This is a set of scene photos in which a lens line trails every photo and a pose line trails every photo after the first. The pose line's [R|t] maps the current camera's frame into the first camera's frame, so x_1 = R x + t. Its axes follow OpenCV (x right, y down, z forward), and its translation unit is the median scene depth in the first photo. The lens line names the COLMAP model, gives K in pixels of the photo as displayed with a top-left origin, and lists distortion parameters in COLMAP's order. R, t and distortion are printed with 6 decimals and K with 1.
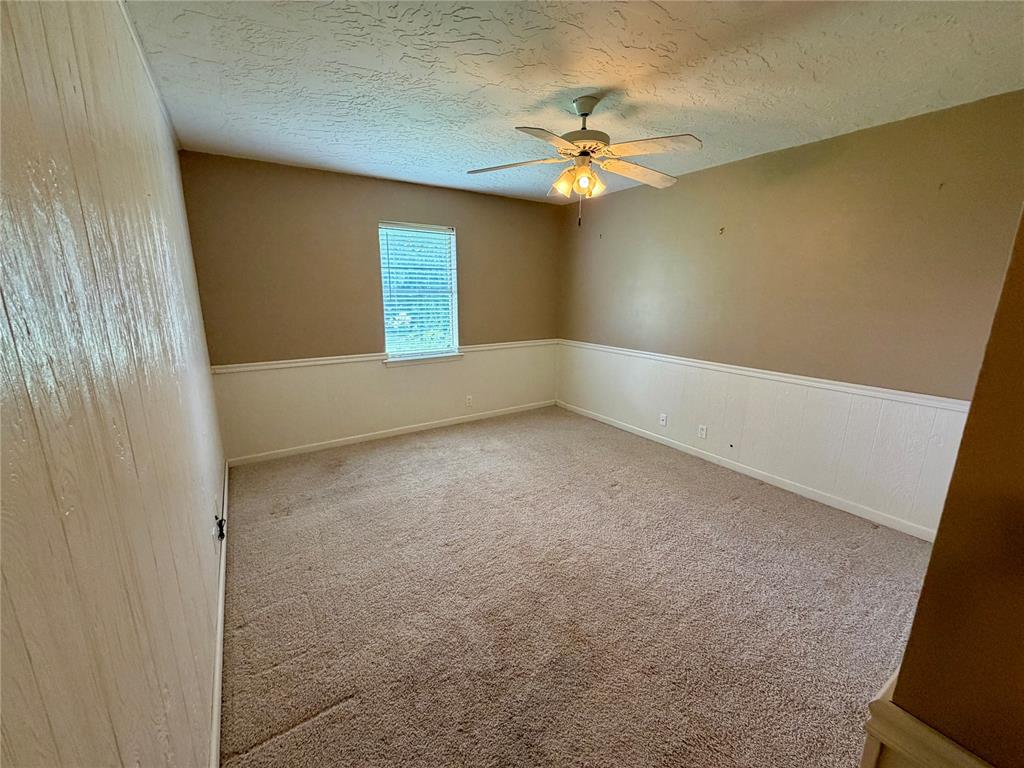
lens RADIAL K [[407.3, 0, 509.6], [0, 407.3, 381.1], [0, 0, 1]] dist [-0.000067, -0.001439]
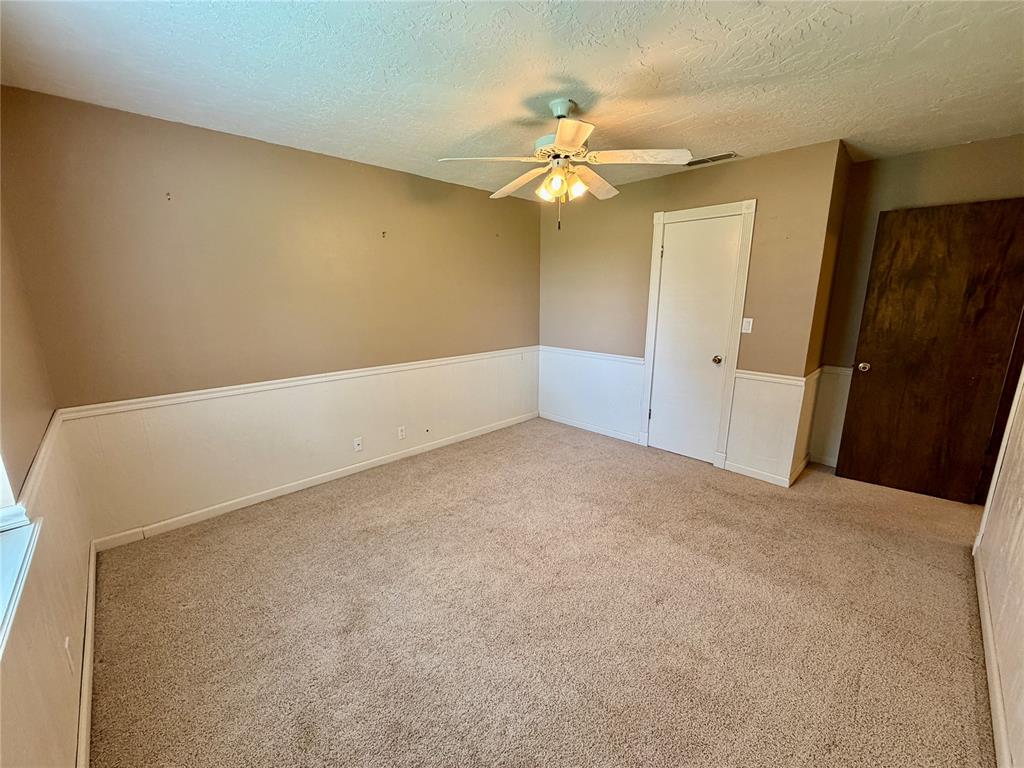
lens RADIAL K [[407.3, 0, 509.2], [0, 407.3, 384.3], [0, 0, 1]] dist [-0.000067, -0.001439]
pose [[-0.165451, -0.229344, 0.959181, -0.519906], [0.223171, 0.938649, 0.262930, -0.197506], [-0.960636, 0.257563, -0.104118, 0.820555]]
